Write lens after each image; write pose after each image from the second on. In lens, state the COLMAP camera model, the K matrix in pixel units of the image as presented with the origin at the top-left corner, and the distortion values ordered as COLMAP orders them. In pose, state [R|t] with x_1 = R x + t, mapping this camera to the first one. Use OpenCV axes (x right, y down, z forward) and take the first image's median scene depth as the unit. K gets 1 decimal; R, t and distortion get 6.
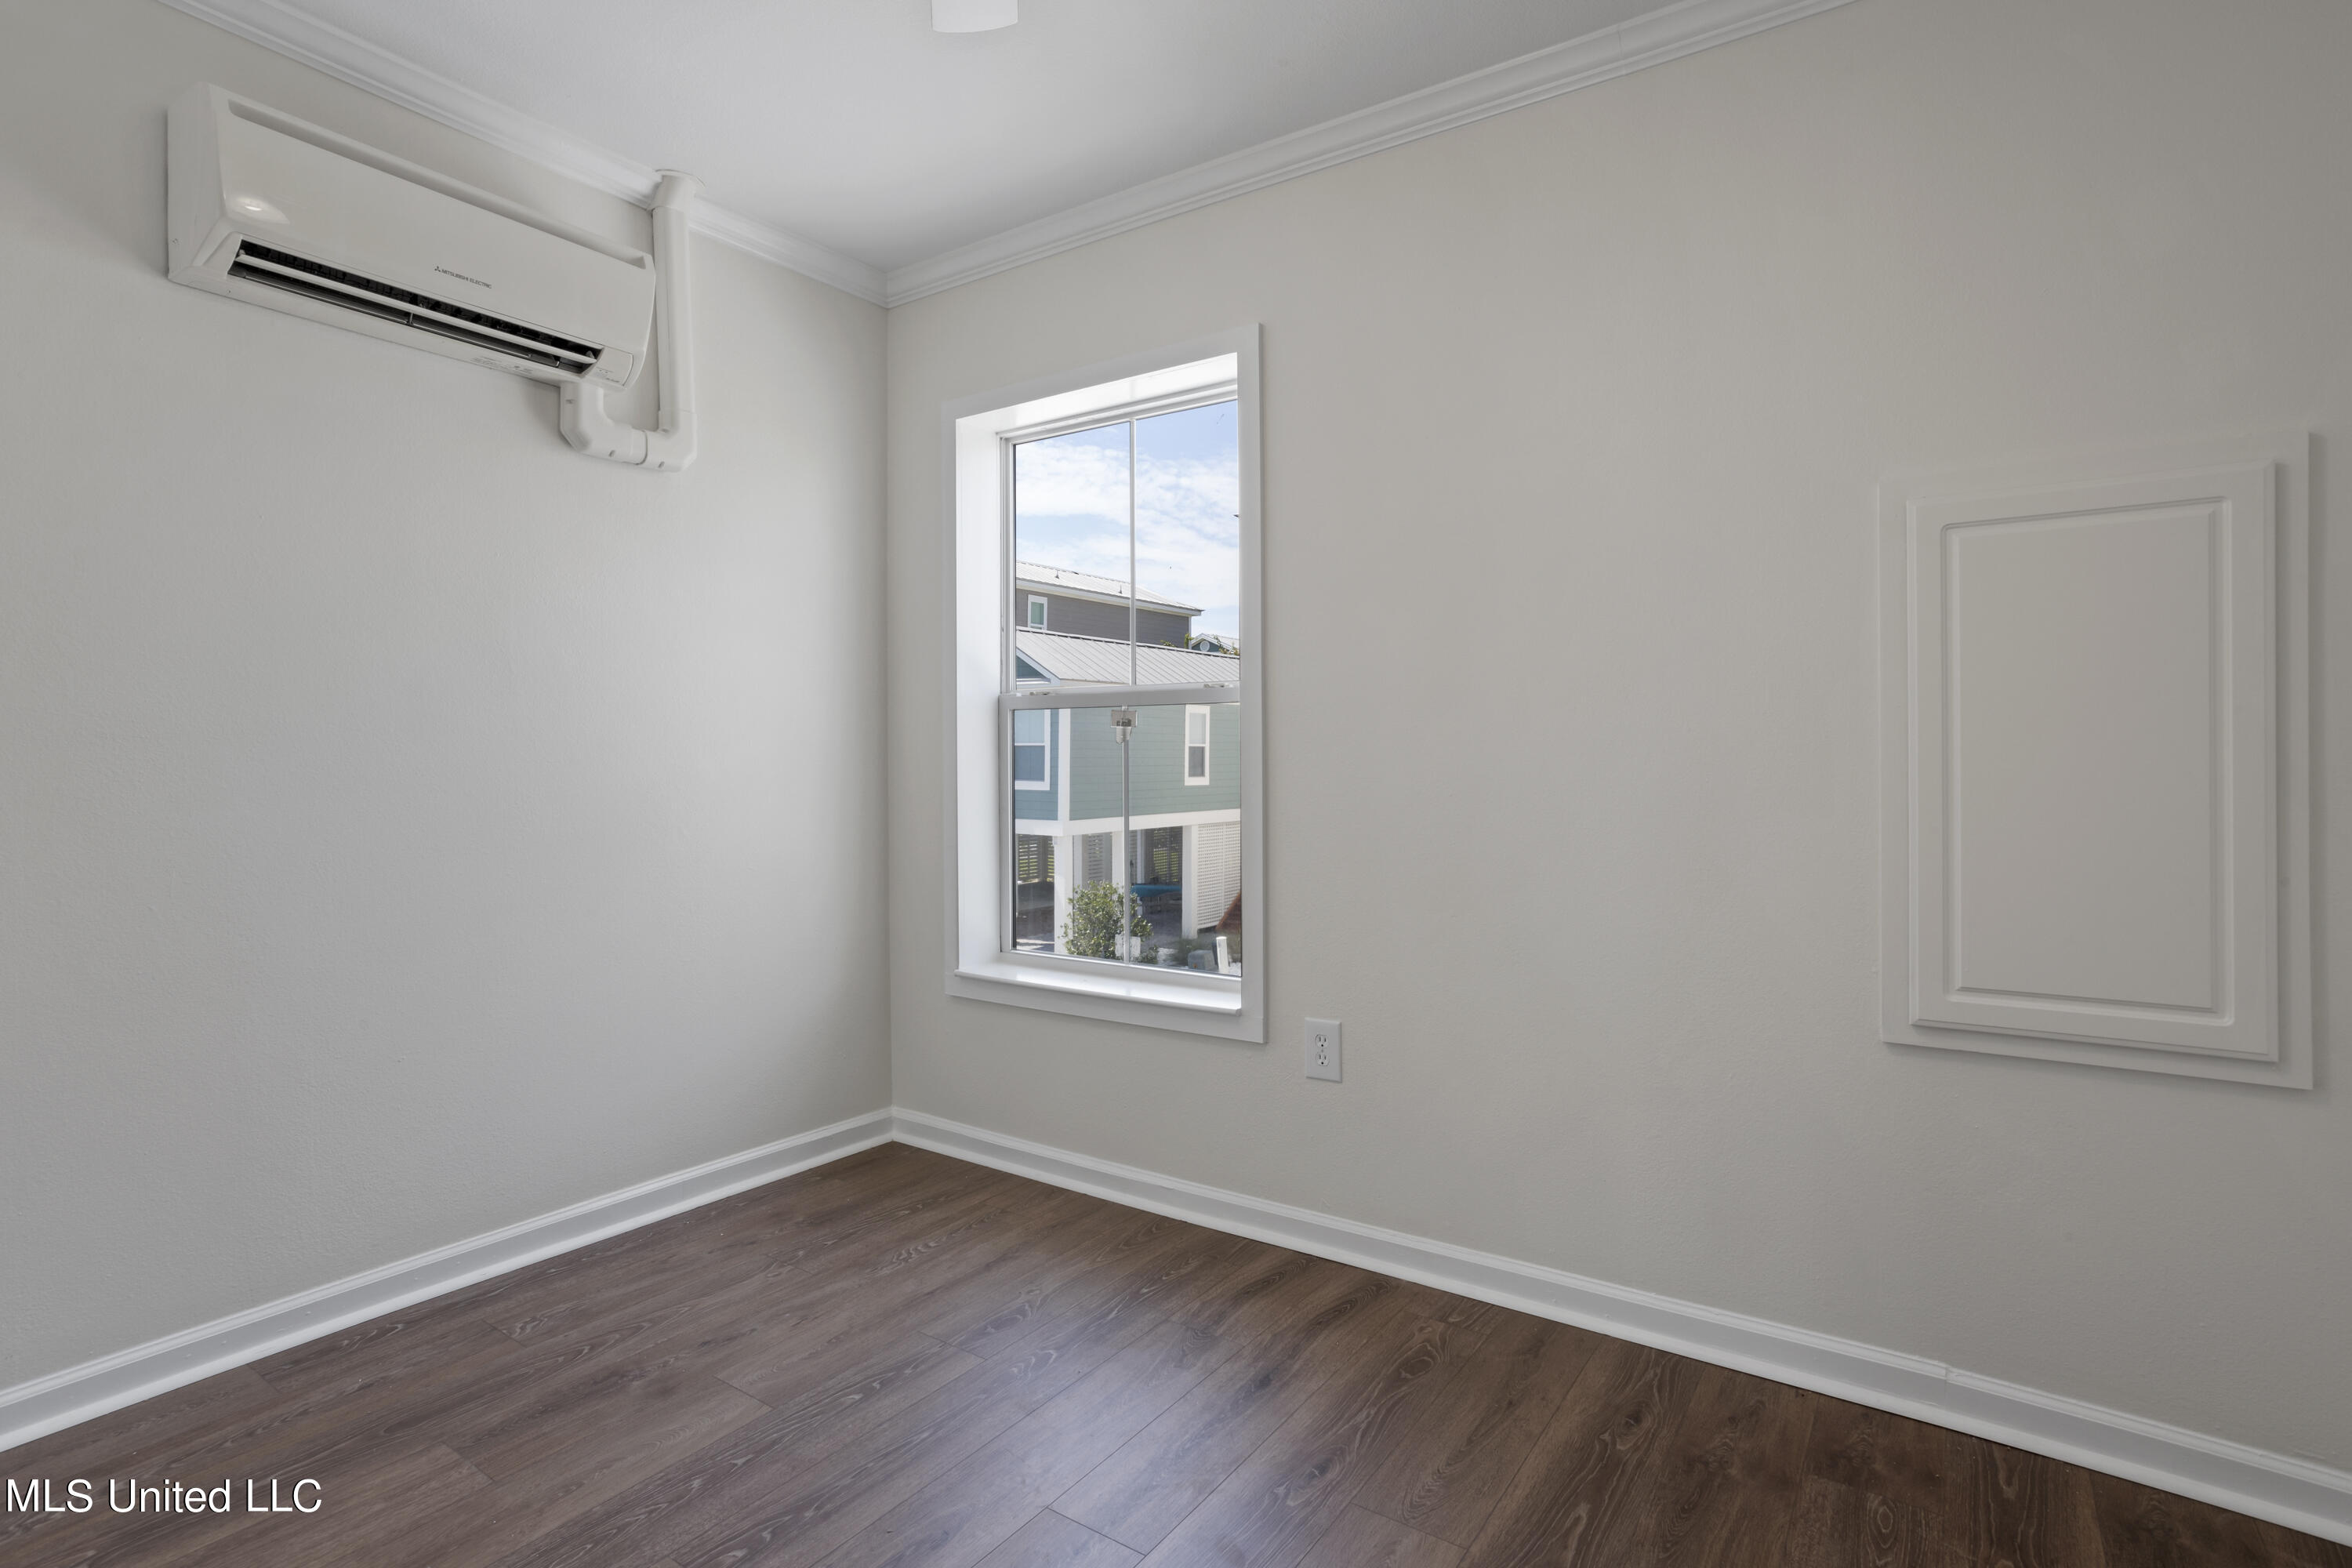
lens RADIAL K [[1134.2, 0, 1167.7], [0, 1134.2, 763.5], [0, 0, 1]] dist [-0.037556, 0.022629]
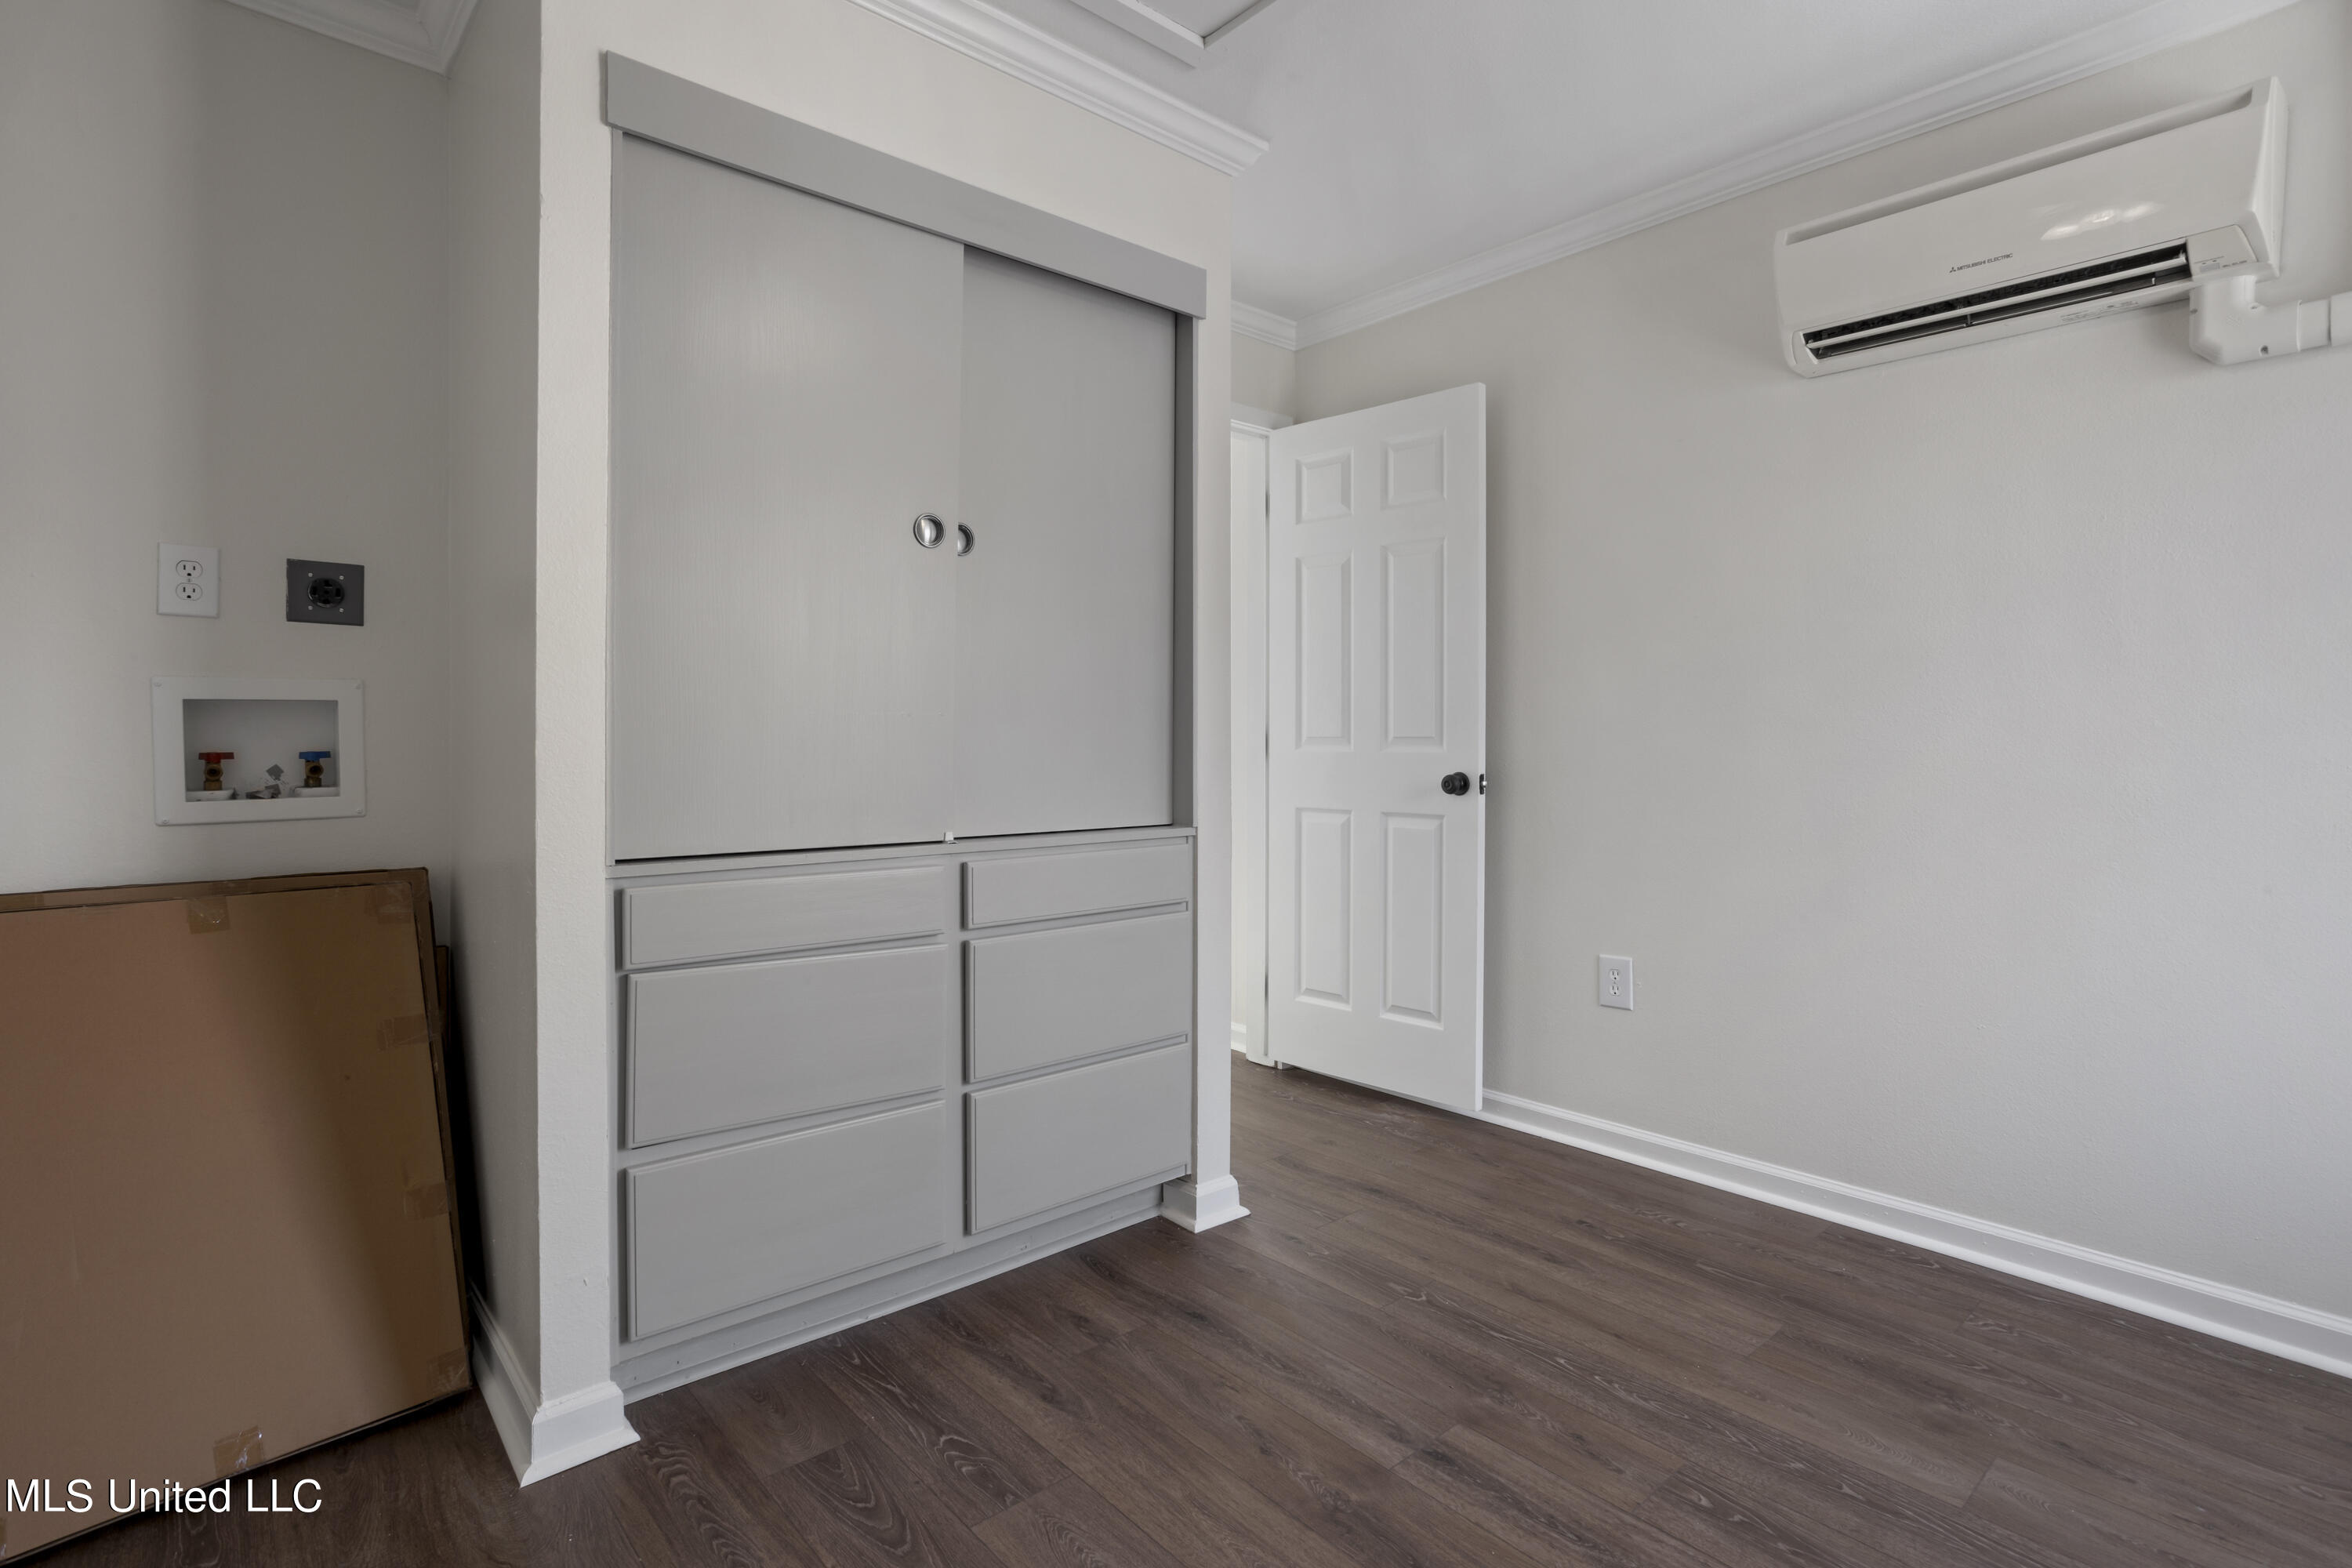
lens RADIAL K [[1134.2, 0, 1215.5], [0, 1134.2, 745.8], [0, 0, 1]] dist [-0.037556, 0.022629]
pose [[-0.212853, -0.000074, -0.977084, 0.531748], [-0.010555, 0.999942, 0.002224, 0.008102], [0.977027, 0.010786, -0.212842, 0.568986]]
